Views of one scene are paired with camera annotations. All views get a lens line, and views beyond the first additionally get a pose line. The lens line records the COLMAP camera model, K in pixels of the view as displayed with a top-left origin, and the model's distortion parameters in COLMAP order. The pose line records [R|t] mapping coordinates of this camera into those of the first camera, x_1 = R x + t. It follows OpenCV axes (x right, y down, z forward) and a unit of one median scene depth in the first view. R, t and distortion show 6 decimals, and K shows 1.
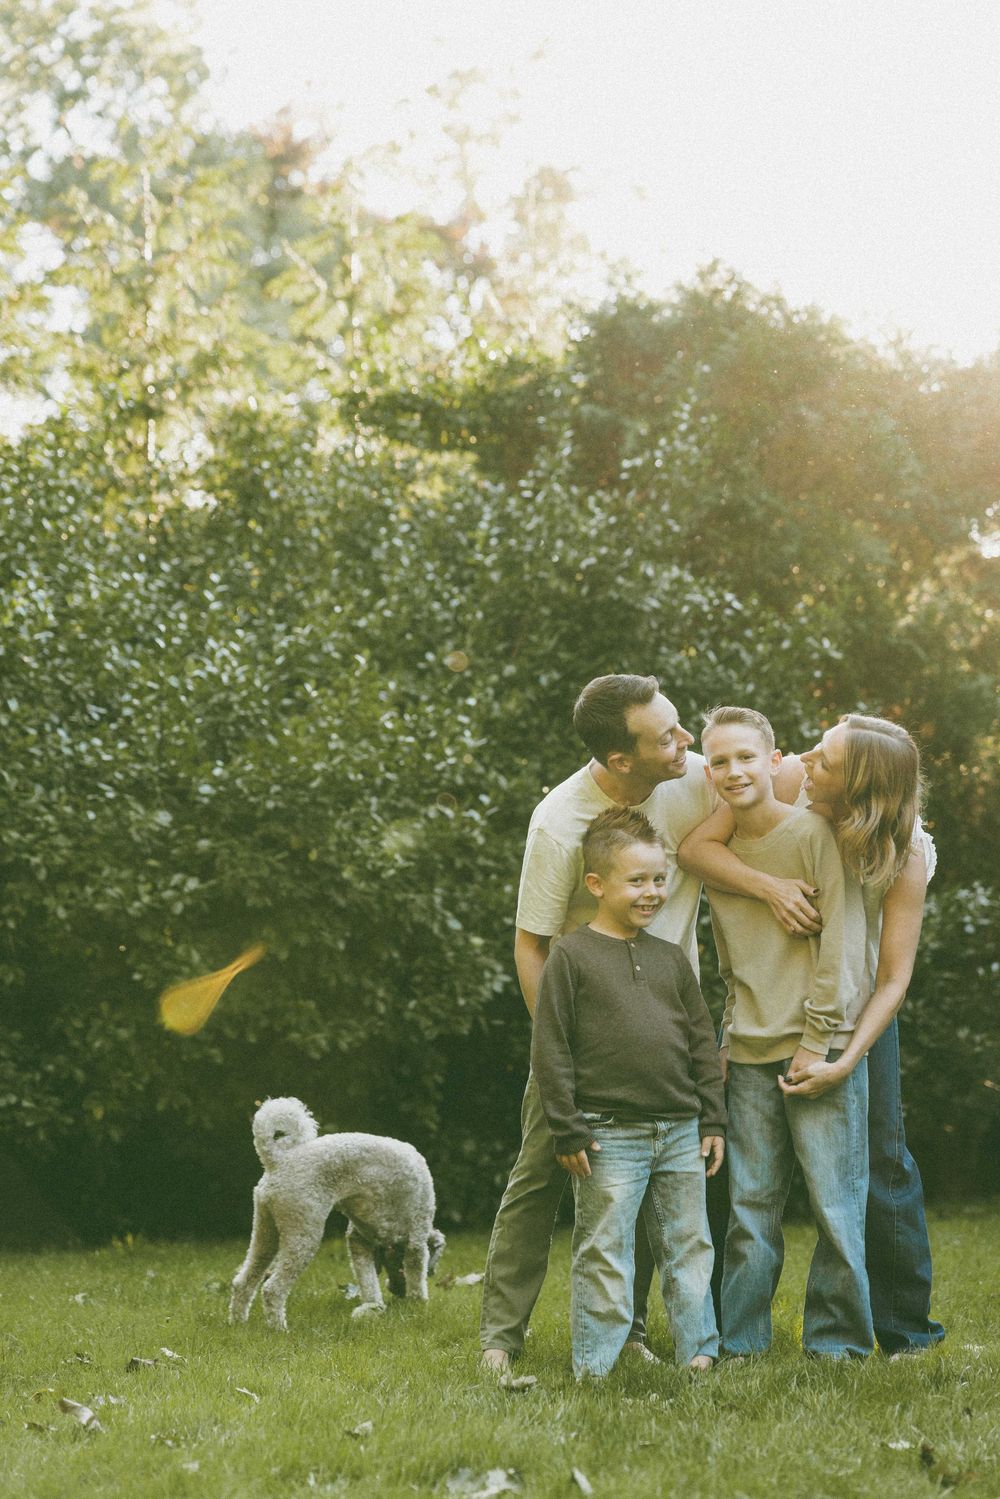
lens RADIAL K [[2879.9, 0, 512.8], [0, 2879.9, 750.0], [0, 0, 1]] dist [0.051956, 0.000000]
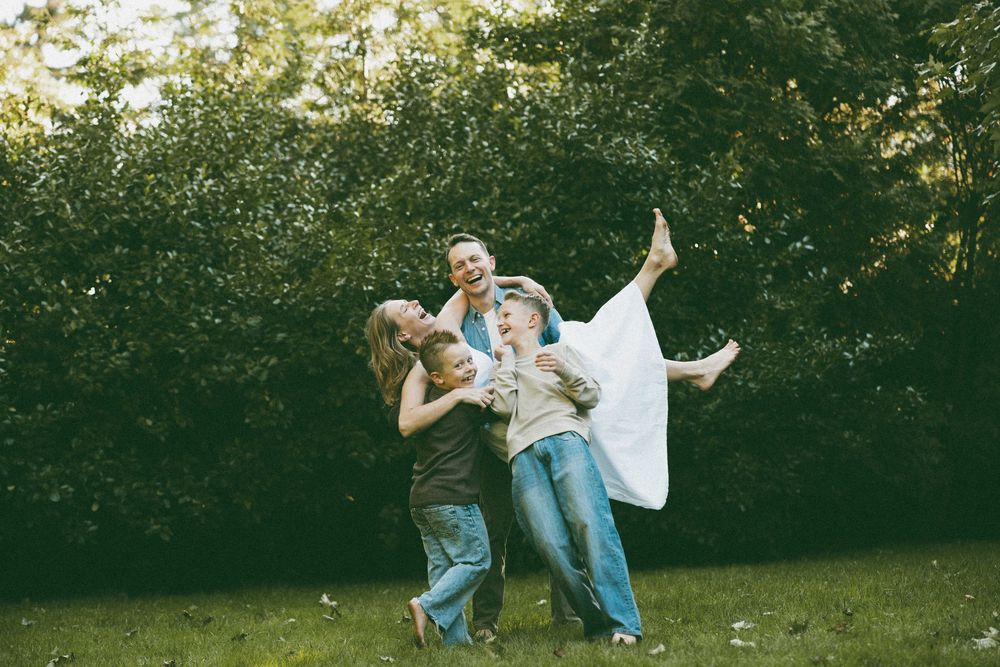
lens RADIAL K [[1921.2, 0, 498.8], [0, 1921.2, 336.1], [0, 0, 1]] dist [0.051956, 0.000000]
pose [[0.972184, -0.045922, -0.229674, 0.239744], [0.057042, 0.997487, 0.042011, -0.004612], [0.227167, -0.053943, 0.972361, 0.000892]]
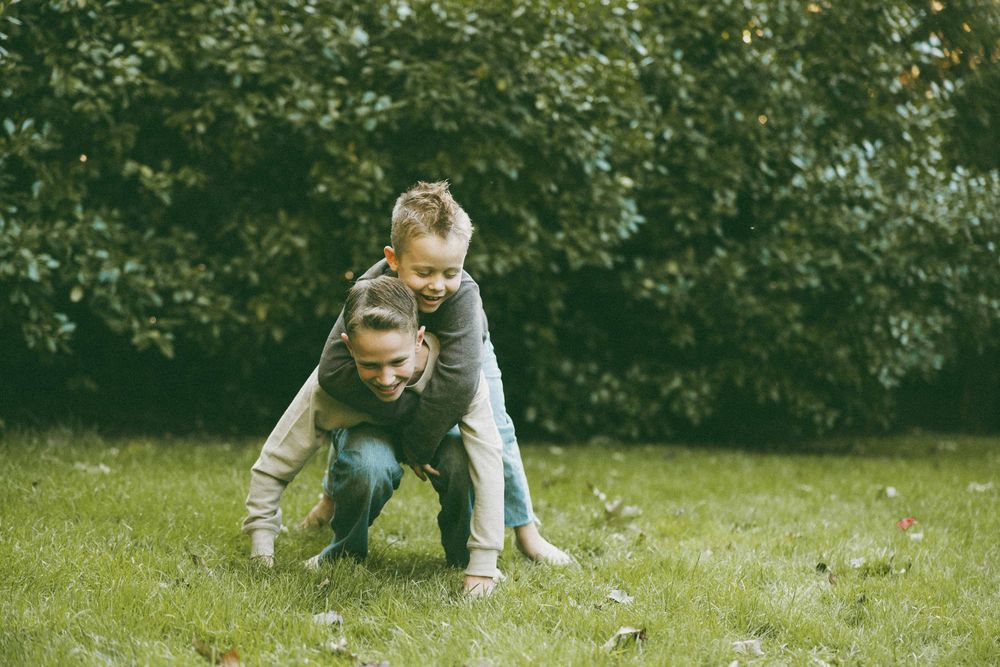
lens RADIAL K [[1921.2, 0, 493.5], [0, 1921.2, 338.2], [0, 0, 1]] dist [0.051956, 0.000000]
pose [[0.993484, 0.072788, 0.087699, -0.119947], [-0.083578, 0.988450, 0.126416, 0.037352], [-0.077485, -0.132922, 0.988093, 0.287565]]
